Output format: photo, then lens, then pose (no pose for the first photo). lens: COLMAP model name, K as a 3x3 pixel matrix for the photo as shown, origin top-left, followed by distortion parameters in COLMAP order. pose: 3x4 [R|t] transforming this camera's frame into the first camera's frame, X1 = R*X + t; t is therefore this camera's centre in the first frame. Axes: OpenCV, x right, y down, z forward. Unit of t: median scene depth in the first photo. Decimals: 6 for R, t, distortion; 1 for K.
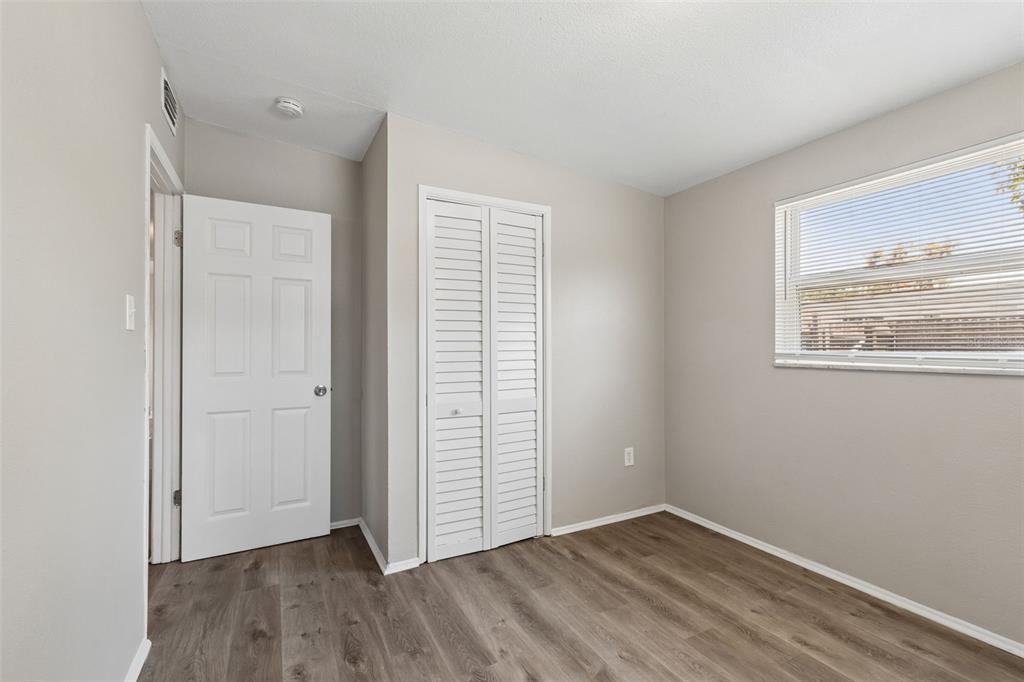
lens RADIAL K [[456.8, 0, 516.0], [0, 456.8, 347.3], [0, 0, 1]] dist [0.002939, -0.001255]
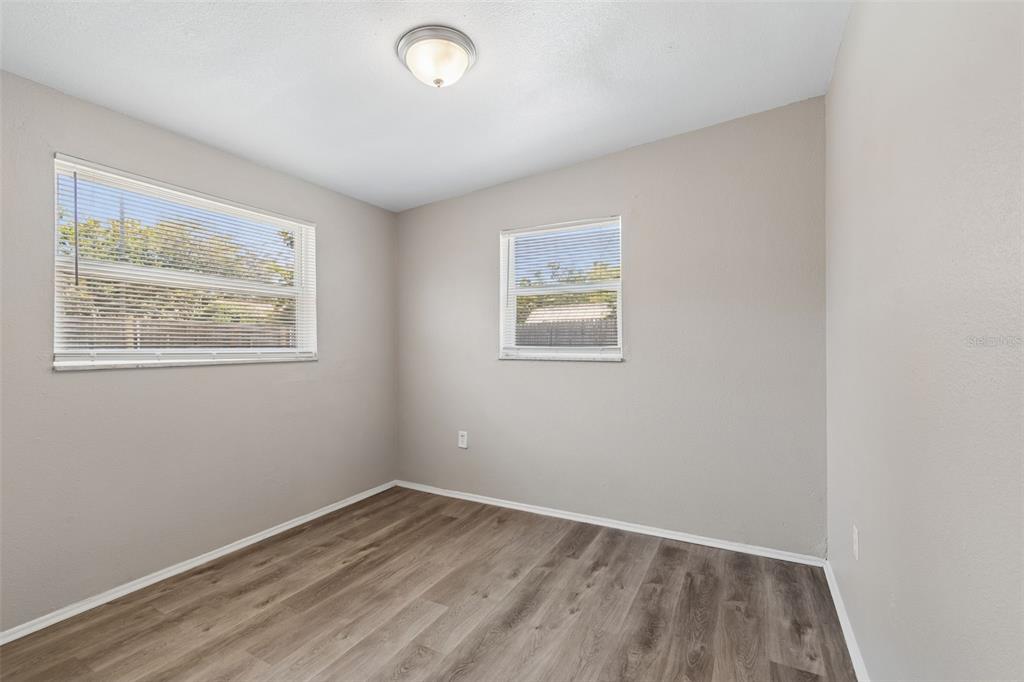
lens RADIAL K [[456.8, 0, 514.8], [0, 456.8, 338.7], [0, 0, 1]] dist [0.002939, -0.001255]
pose [[-0.566119, 0.006193, 0.824300, -0.577825], [-0.002316, 0.999956, -0.009104, -0.007182], [-0.824320, -0.007063, -0.566080, 0.969466]]
